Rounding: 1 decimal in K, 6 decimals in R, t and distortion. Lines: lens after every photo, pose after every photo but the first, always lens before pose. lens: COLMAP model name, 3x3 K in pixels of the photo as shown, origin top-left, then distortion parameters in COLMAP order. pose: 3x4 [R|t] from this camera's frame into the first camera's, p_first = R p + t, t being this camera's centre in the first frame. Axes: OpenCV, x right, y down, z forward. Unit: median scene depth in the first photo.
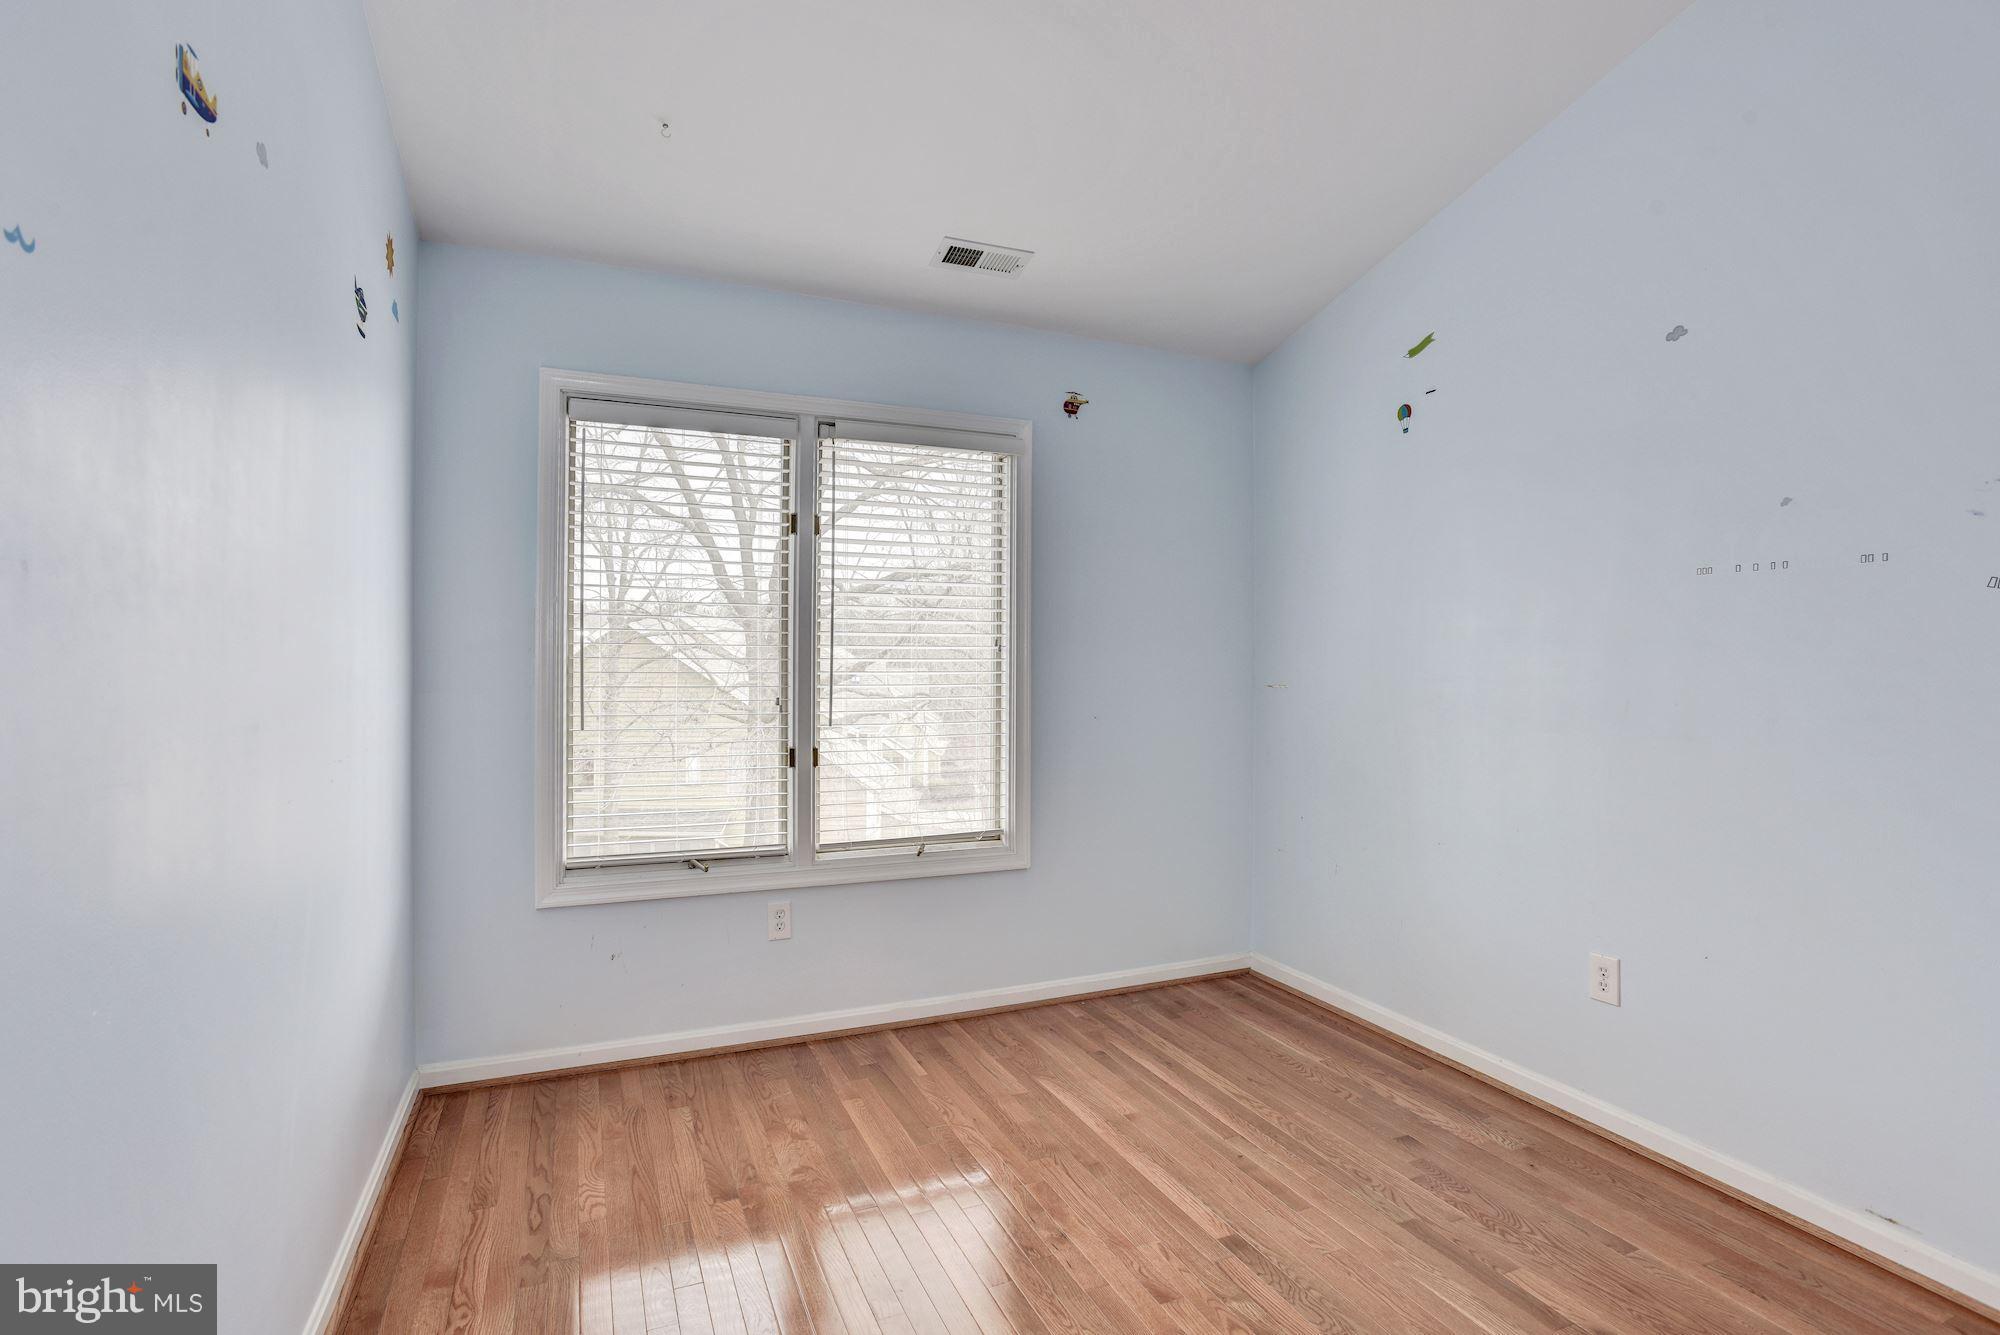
lens RADIAL K [[999.1, 0, 994.5], [0, 999.1, 660.4], [0, 0, 1]] dist [-0.069211, 0.035107]
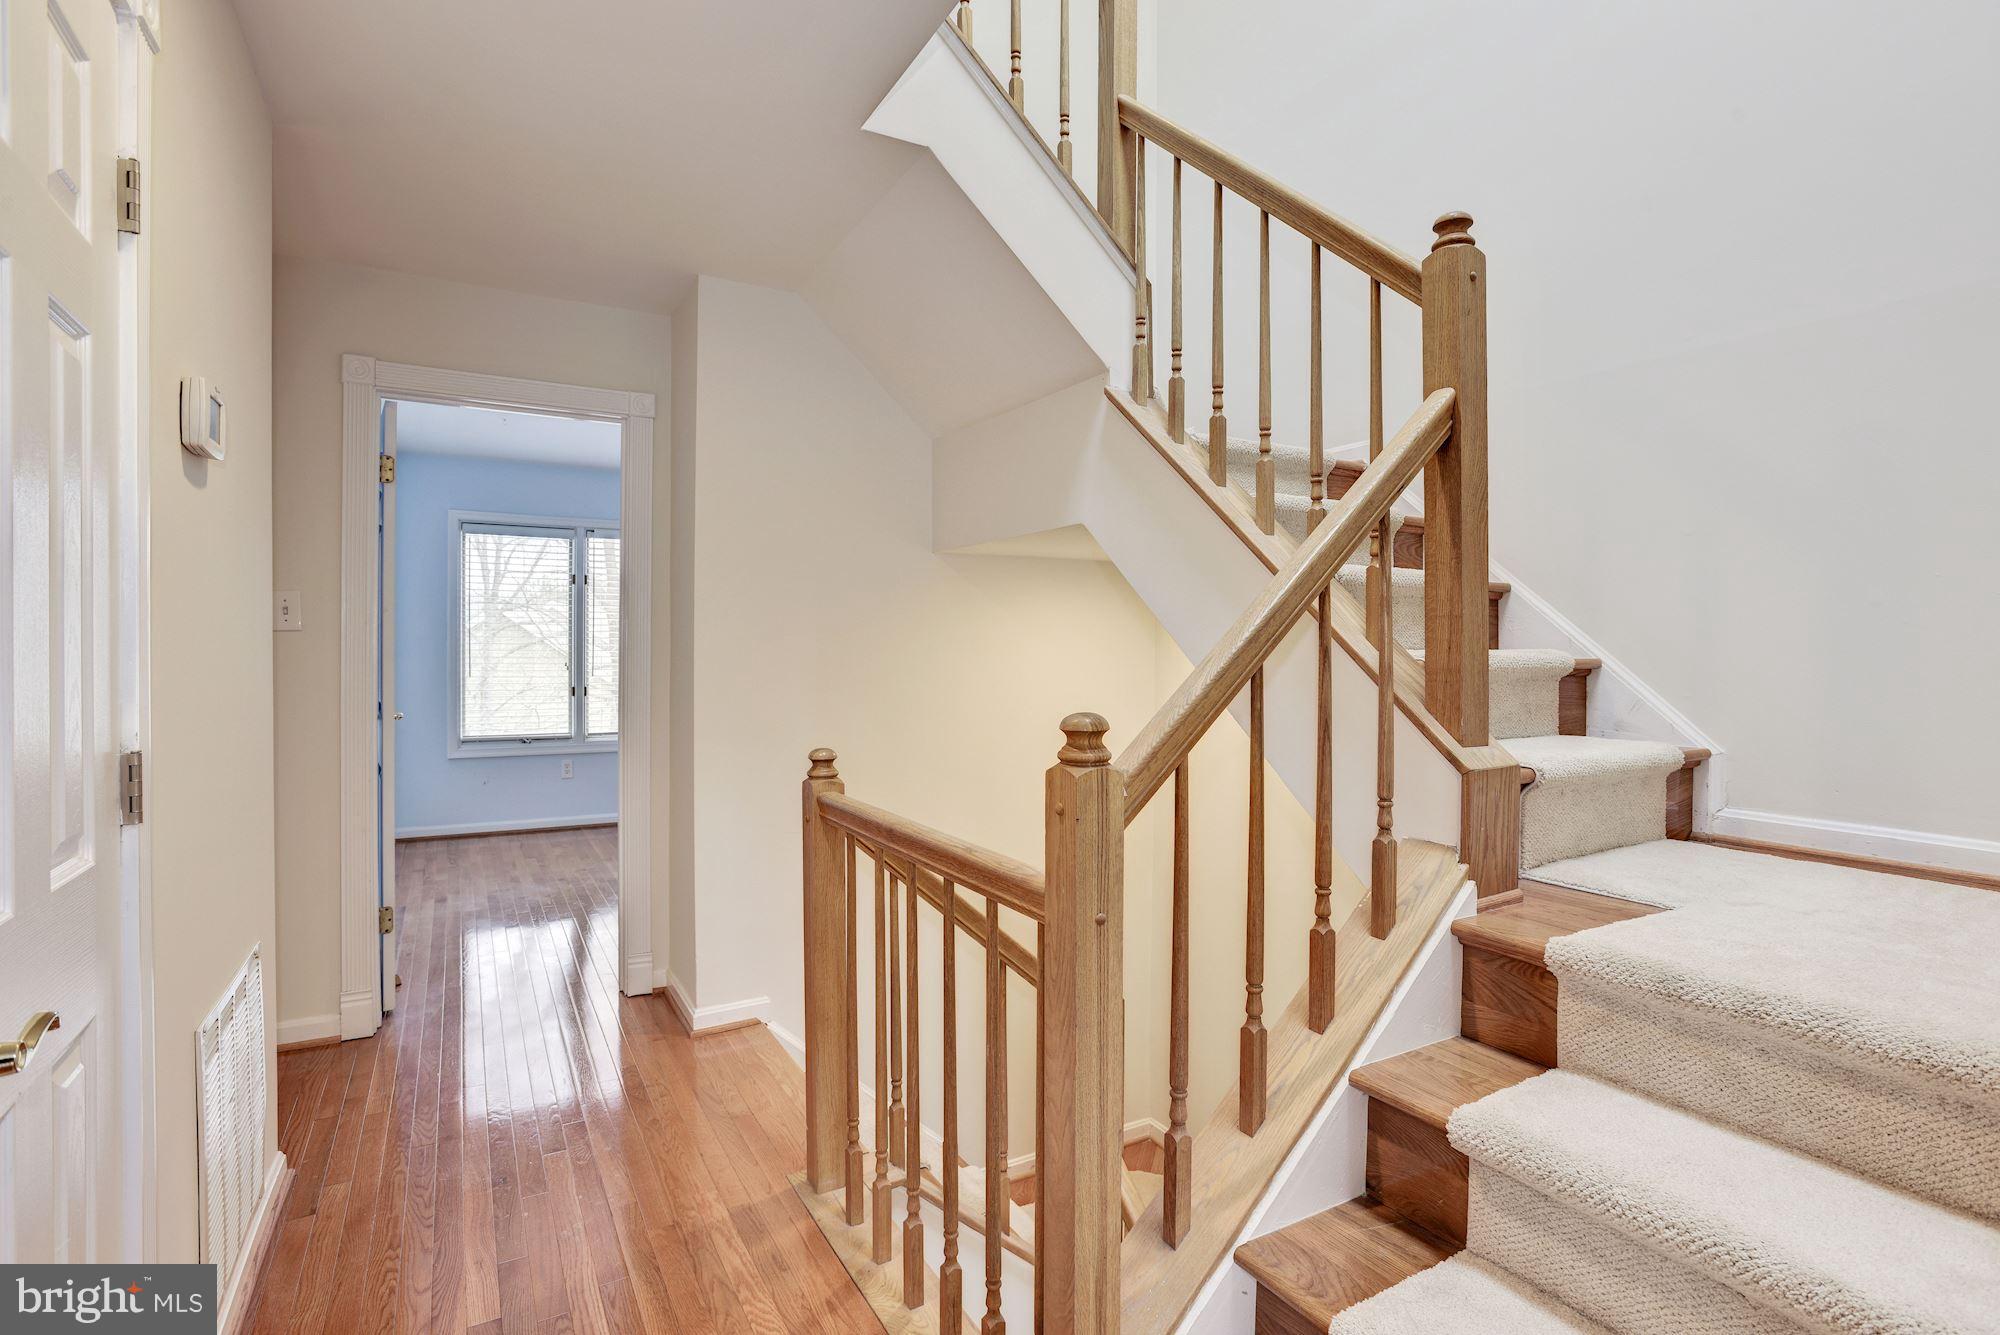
lens RADIAL K [[999.1, 0, 994.5], [0, 999.1, 660.4], [0, 0, 1]] dist [-0.069211, 0.035107]
pose [[0.994267, 0.000336, 0.106926, 0.452304], [-0.001746, 0.999913, 0.013097, 0.003135], [-0.106912, -0.013208, 0.994181, -1.150383]]
